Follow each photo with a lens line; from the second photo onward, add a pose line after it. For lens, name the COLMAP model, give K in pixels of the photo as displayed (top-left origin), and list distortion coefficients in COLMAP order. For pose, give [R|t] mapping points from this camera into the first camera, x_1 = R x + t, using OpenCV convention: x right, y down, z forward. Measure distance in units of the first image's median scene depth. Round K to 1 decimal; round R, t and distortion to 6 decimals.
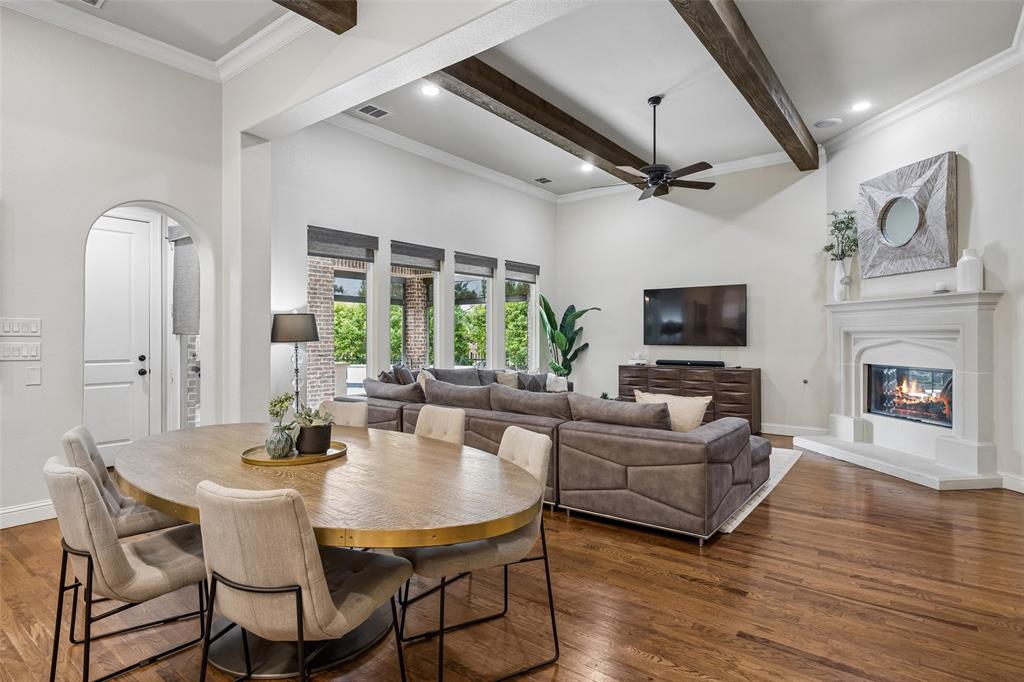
lens RADIAL K [[543.0, 0, 511.4], [0, 543.0, 339.8], [0, 0, 1]] dist [-0.002219, -0.000071]
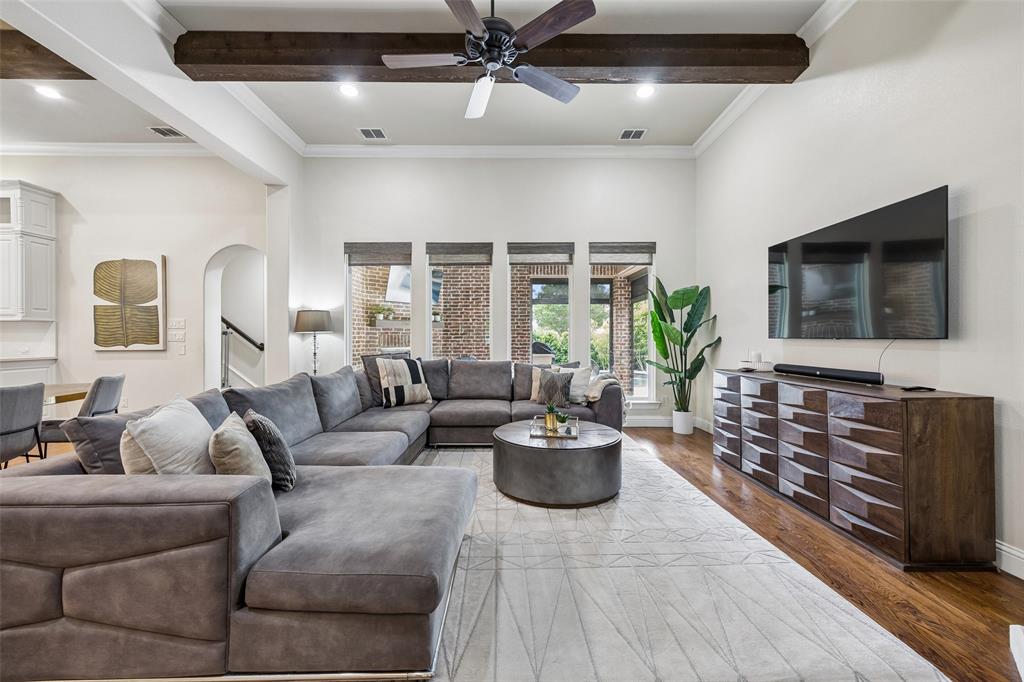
lens RADIAL K [[397.3, 0, 511.2], [0, 397.3, 339.6], [0, 0, 1]] dist [0.001699, 0.000196]
pose [[0.623357, -0.000301, -0.781937, 0.414538], [0.000070, 1.000000, -0.000329, 0.011065], [0.781938, 0.000151, 0.623357, 0.500605]]
